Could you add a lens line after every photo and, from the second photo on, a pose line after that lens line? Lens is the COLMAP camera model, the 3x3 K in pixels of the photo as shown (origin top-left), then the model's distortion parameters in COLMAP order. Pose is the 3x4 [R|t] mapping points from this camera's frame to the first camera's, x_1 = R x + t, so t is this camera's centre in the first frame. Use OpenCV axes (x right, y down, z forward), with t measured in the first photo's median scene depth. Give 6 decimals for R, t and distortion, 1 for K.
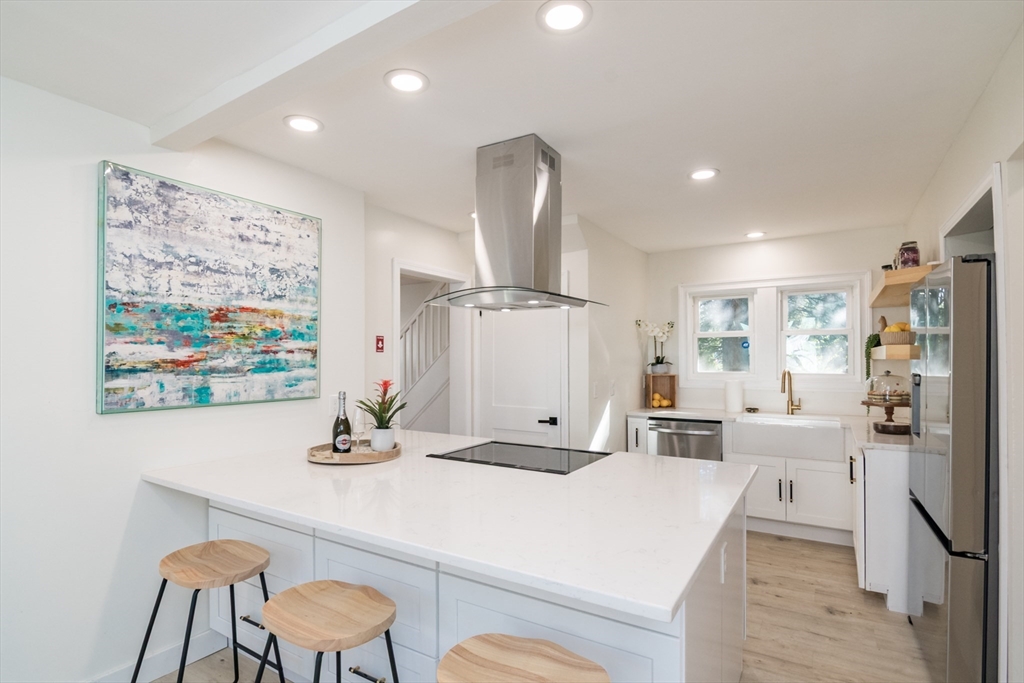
lens RADIAL K [[498.0, 0, 512.5], [0, 498.0, 350.5], [0, 0, 1]] dist [-0.025230, -0.001118]
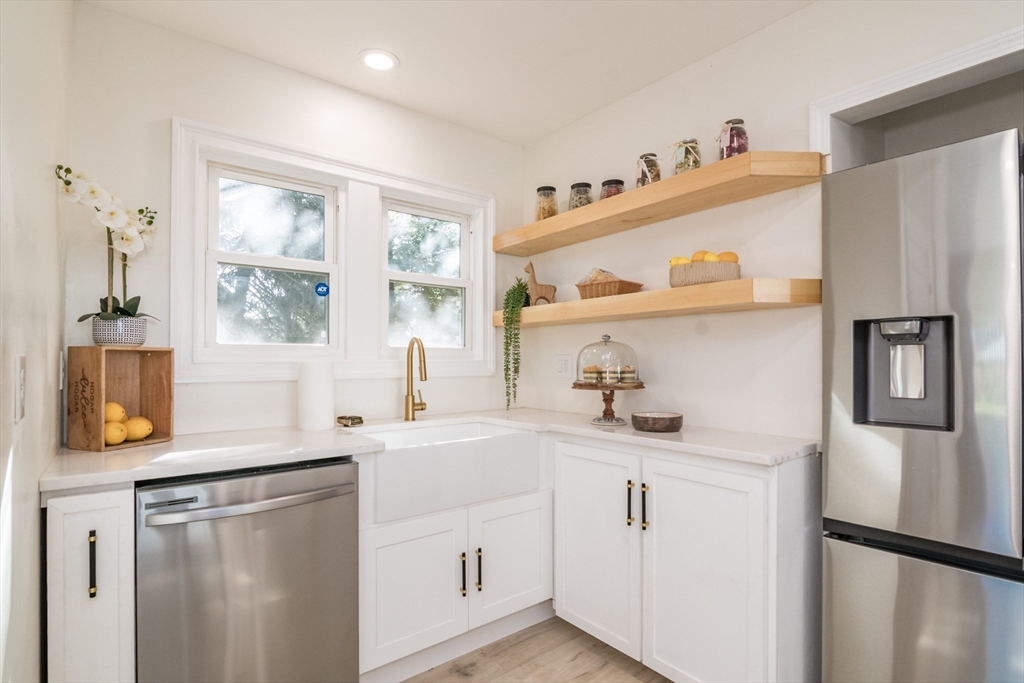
lens RADIAL K [[498.0, 0, 482.9], [0, 498.0, 353.3], [0, 0, 1]] dist [-0.025230, -0.001118]
pose [[0.345944, 0.013308, 0.938161, 0.065844], [-0.016538, 0.999831, -0.008085, 0.053331], [-0.938109, -0.012718, 0.346105, 0.676024]]
